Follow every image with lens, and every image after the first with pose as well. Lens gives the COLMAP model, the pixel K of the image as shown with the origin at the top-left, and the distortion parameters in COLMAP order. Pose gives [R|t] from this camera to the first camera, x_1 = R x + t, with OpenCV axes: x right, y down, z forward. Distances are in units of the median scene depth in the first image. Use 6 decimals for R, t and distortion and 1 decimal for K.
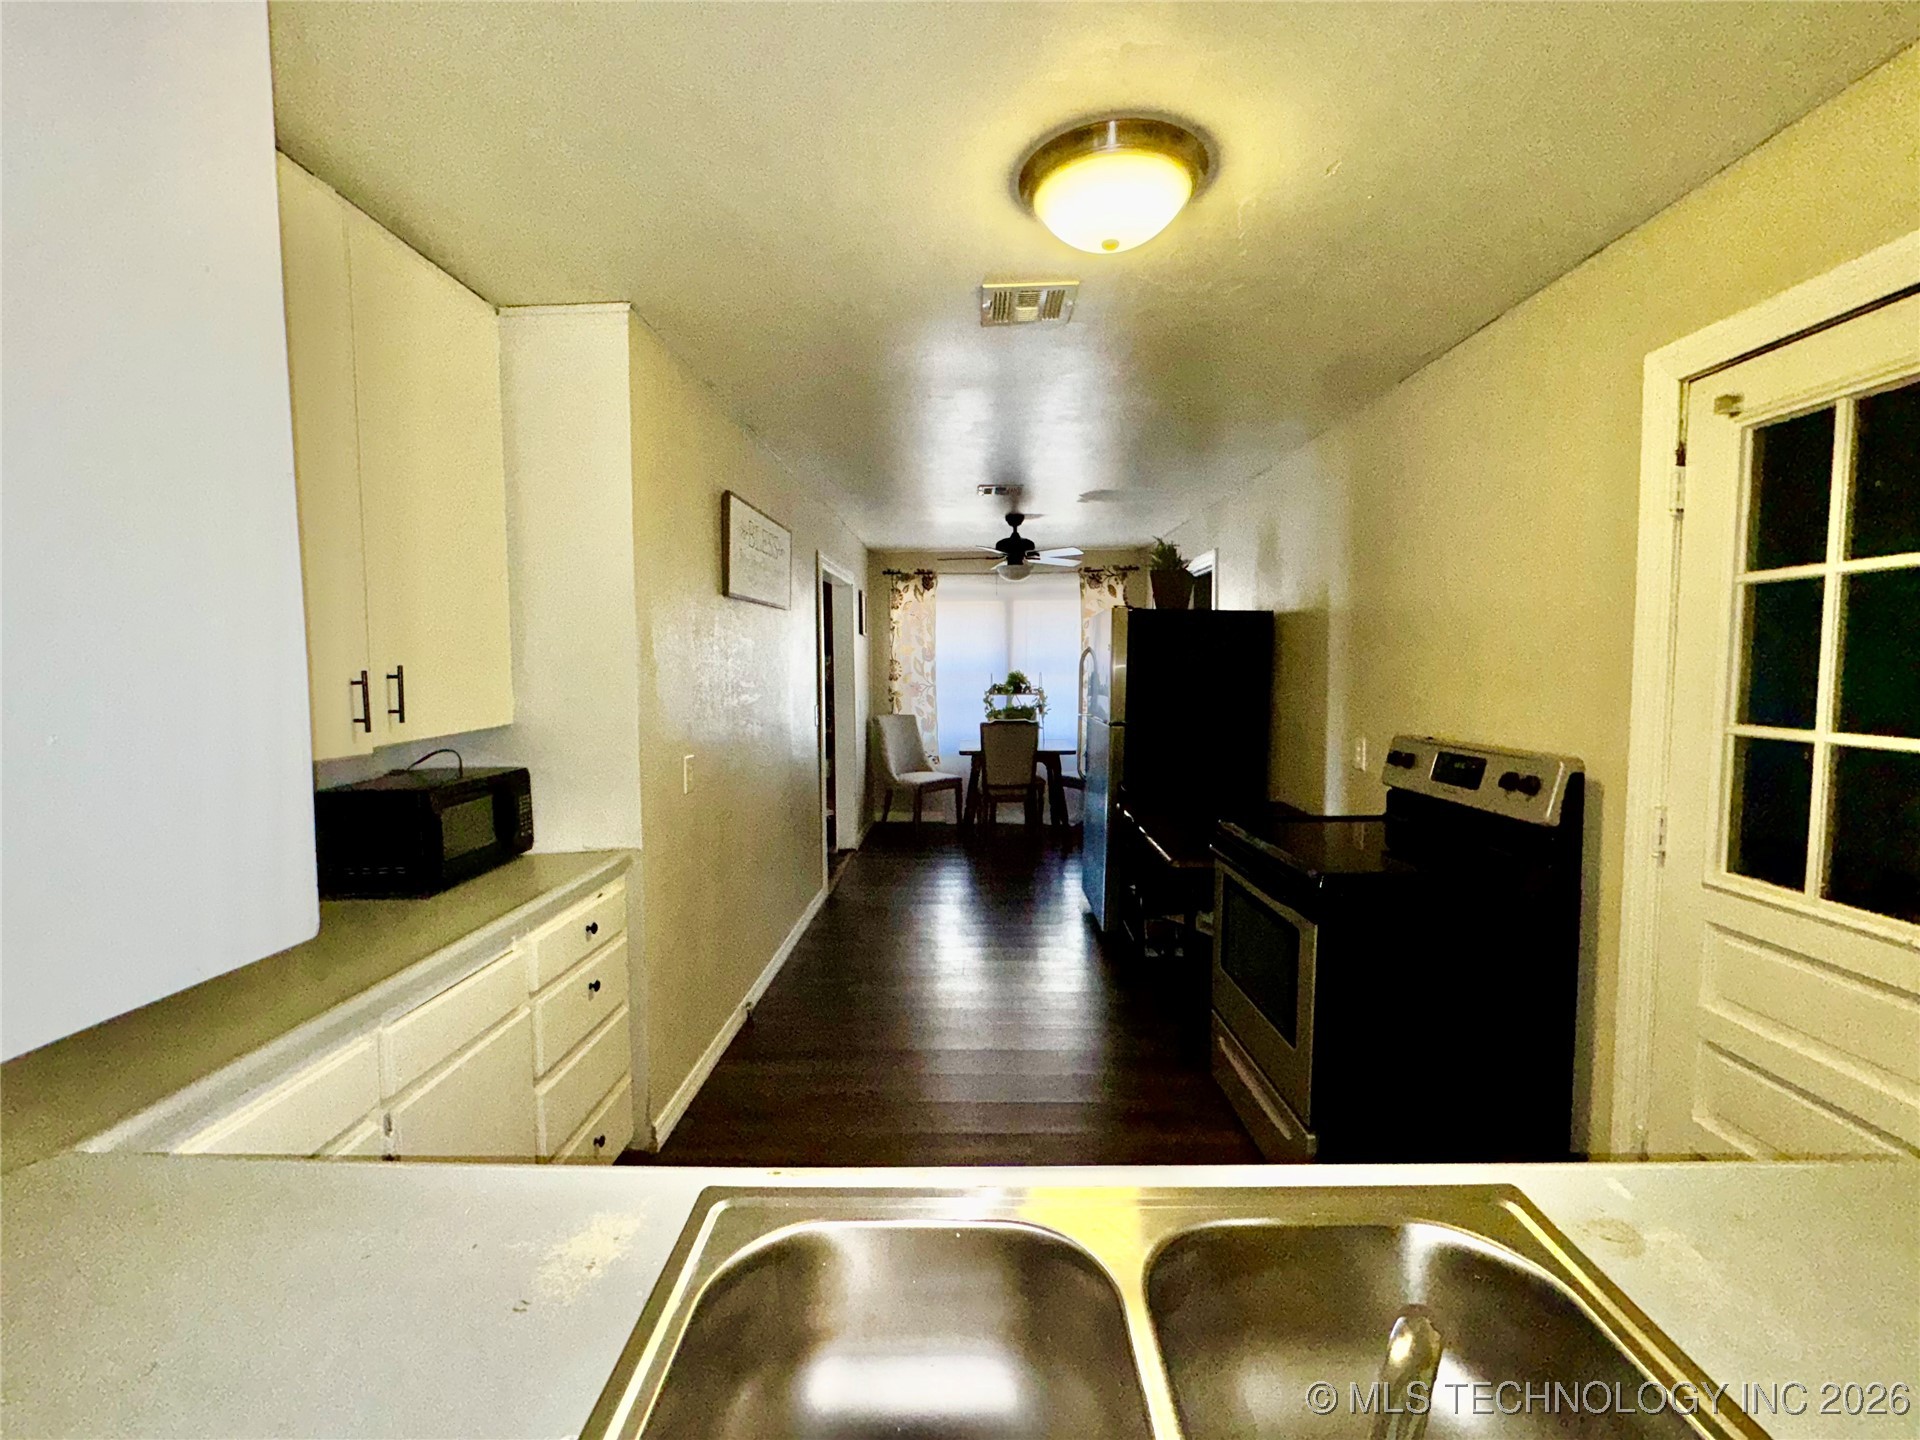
lens RADIAL K [[812.5, 0, 960.0], [0, 812.5, 720.0], [0, 0, 1]] dist [-0.000871, -0.000022]
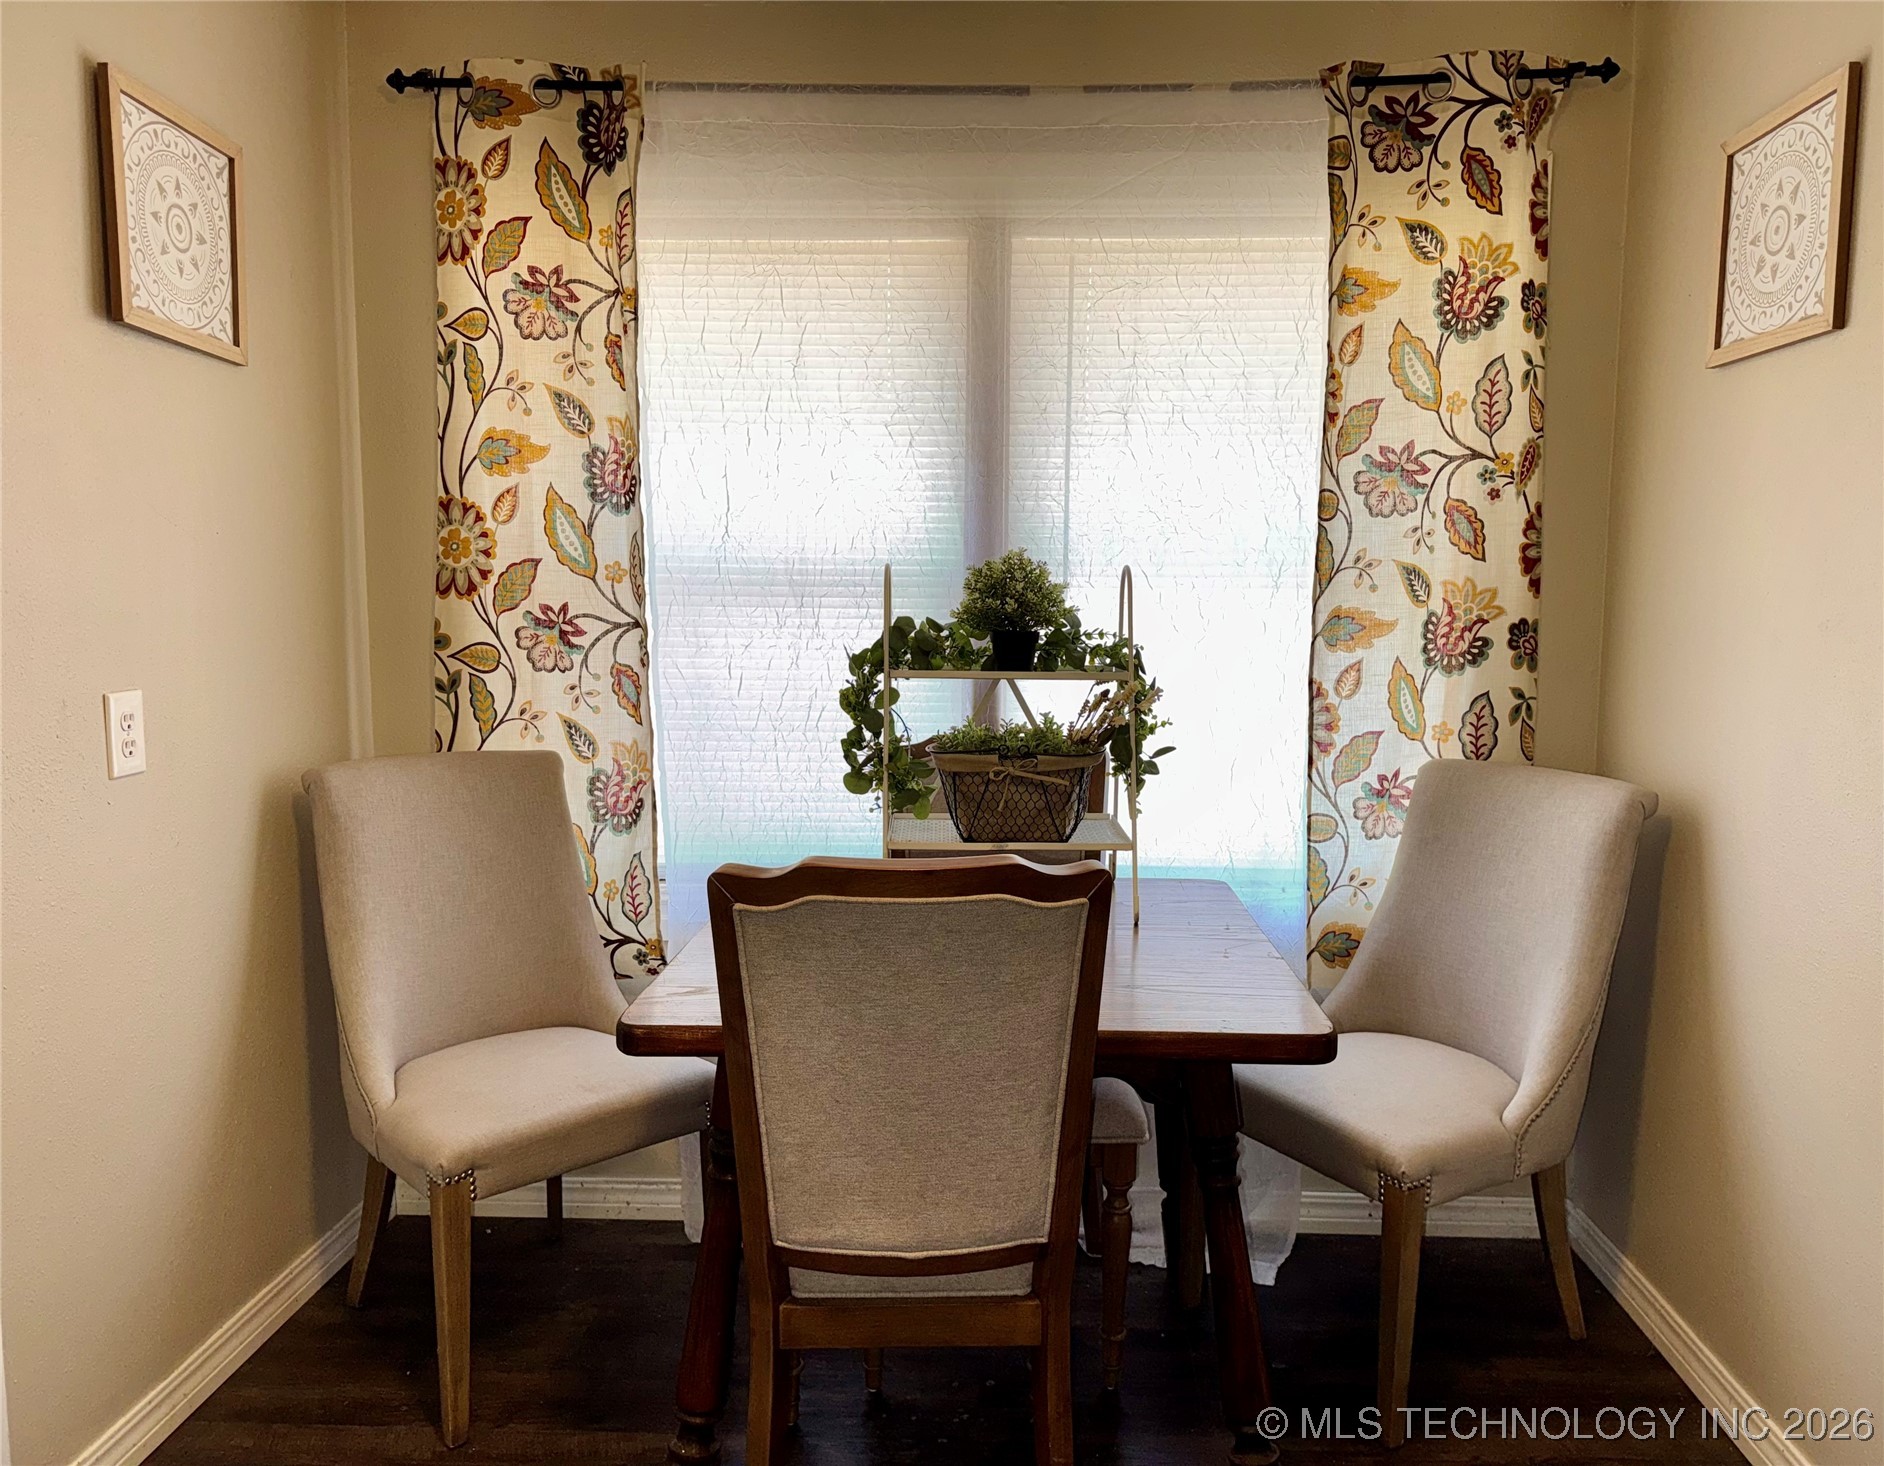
lens RADIAL K [[1388.9, 0, 967.6], [0, 1388.9, 737.0], [0, 0, 1]] dist [0.056433, -0.076692]
pose [[0.999838, 0.017773, -0.002903, 0.060714], [-0.017656, 0.999188, 0.036207, -0.028032], [0.003544, -0.036150, 0.999340, 0.652997]]
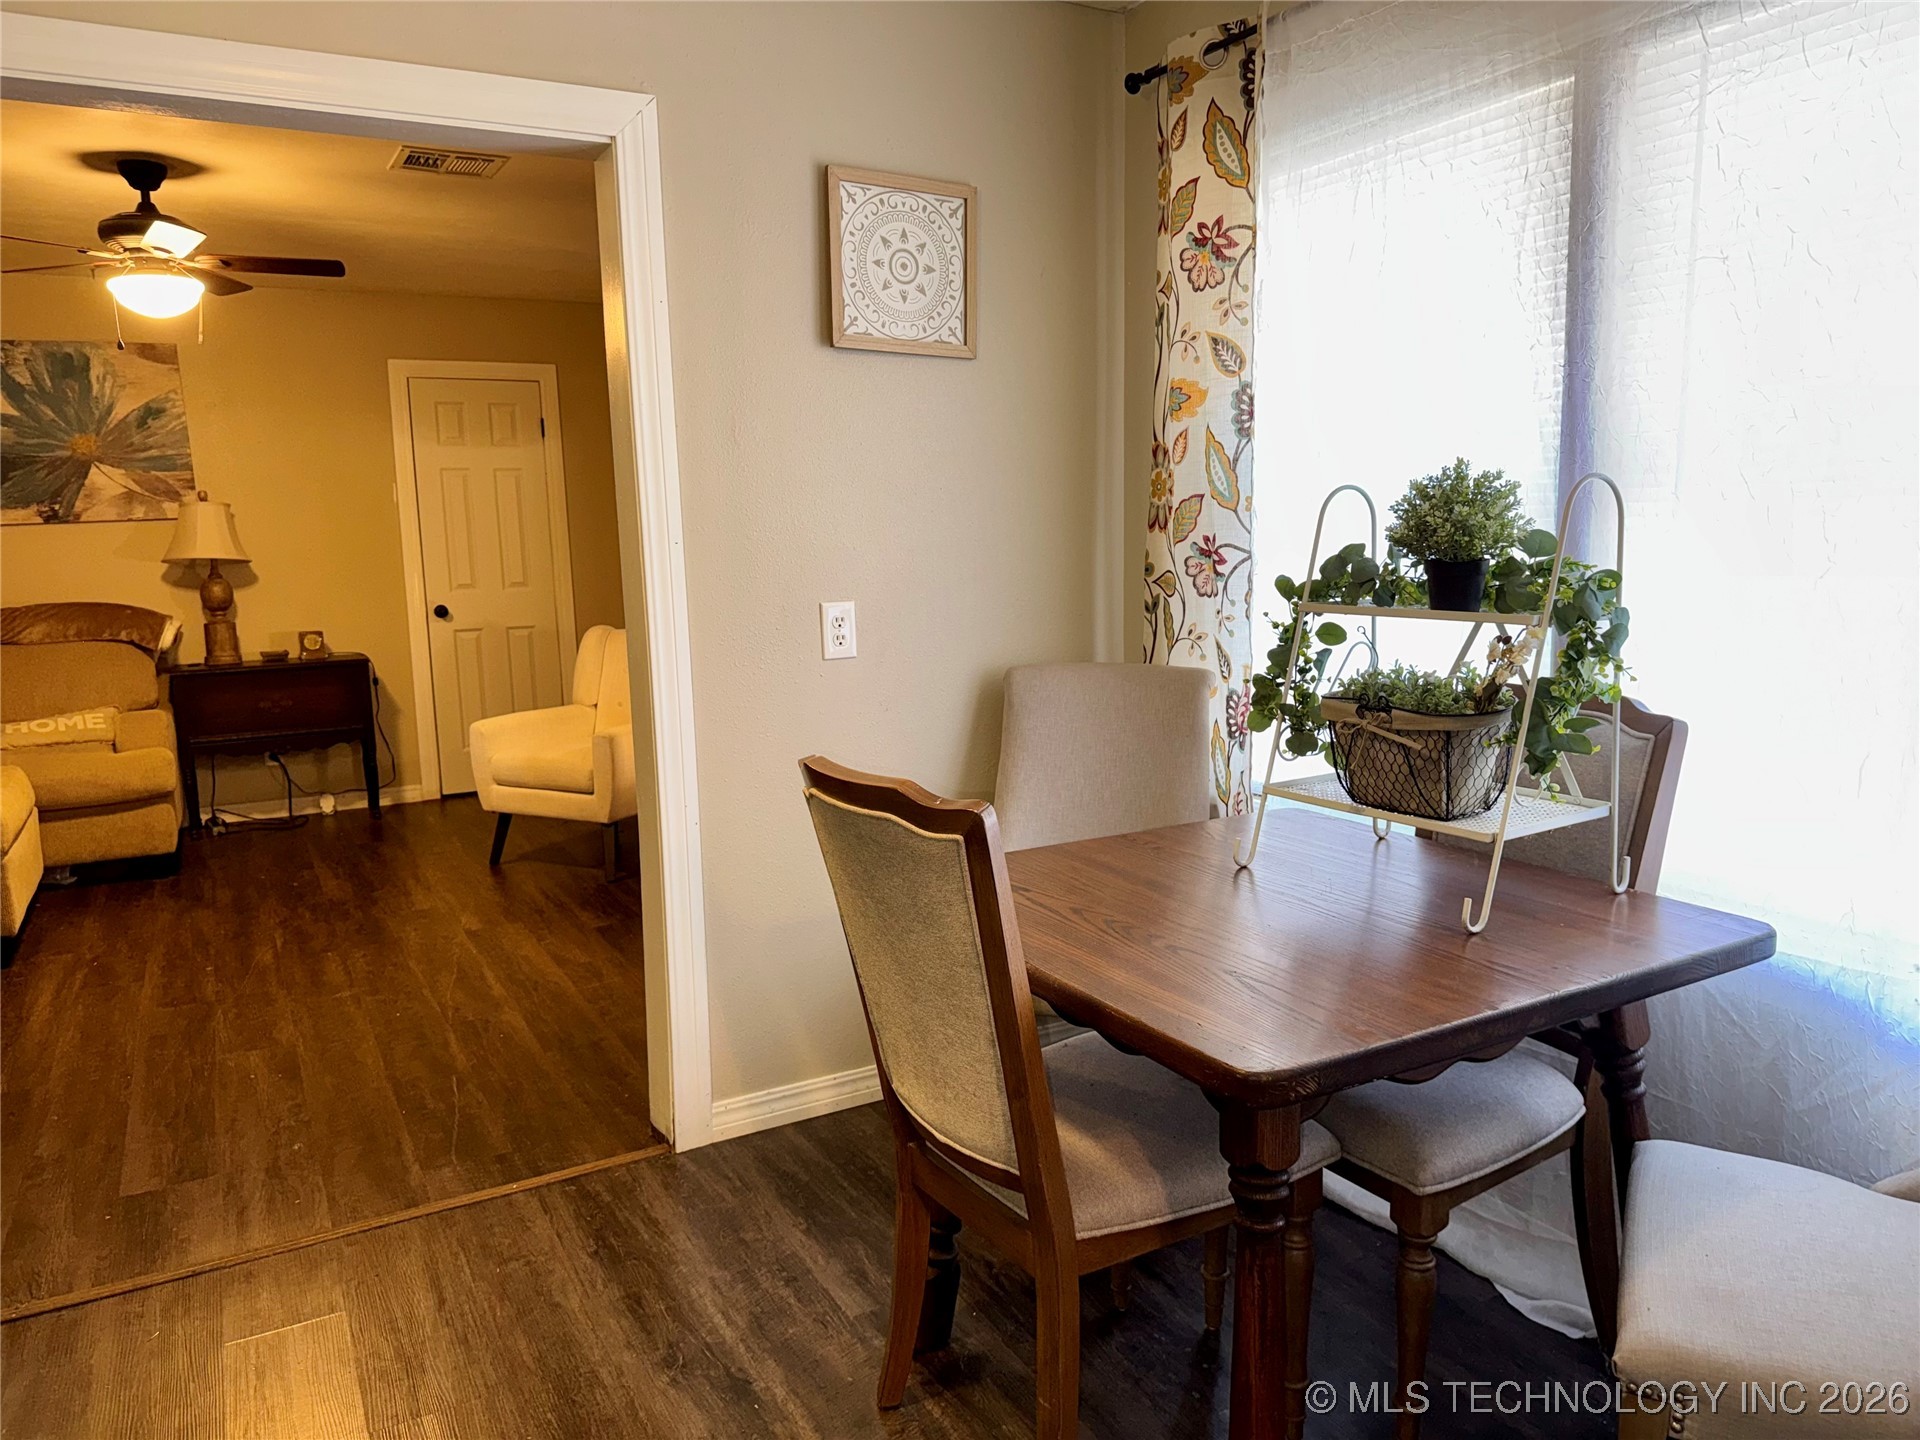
lens RADIAL K [[1358.3, 0, 959.5], [0, 1358.3, 727.1], [0, 0, 1]] dist [0.169690, -0.298952]
pose [[0.515134, 0.124305, -0.848048, 0.268881], [-0.044053, 0.991960, 0.118640, -0.037128], [0.855977, -0.023757, 0.516468, 0.760020]]
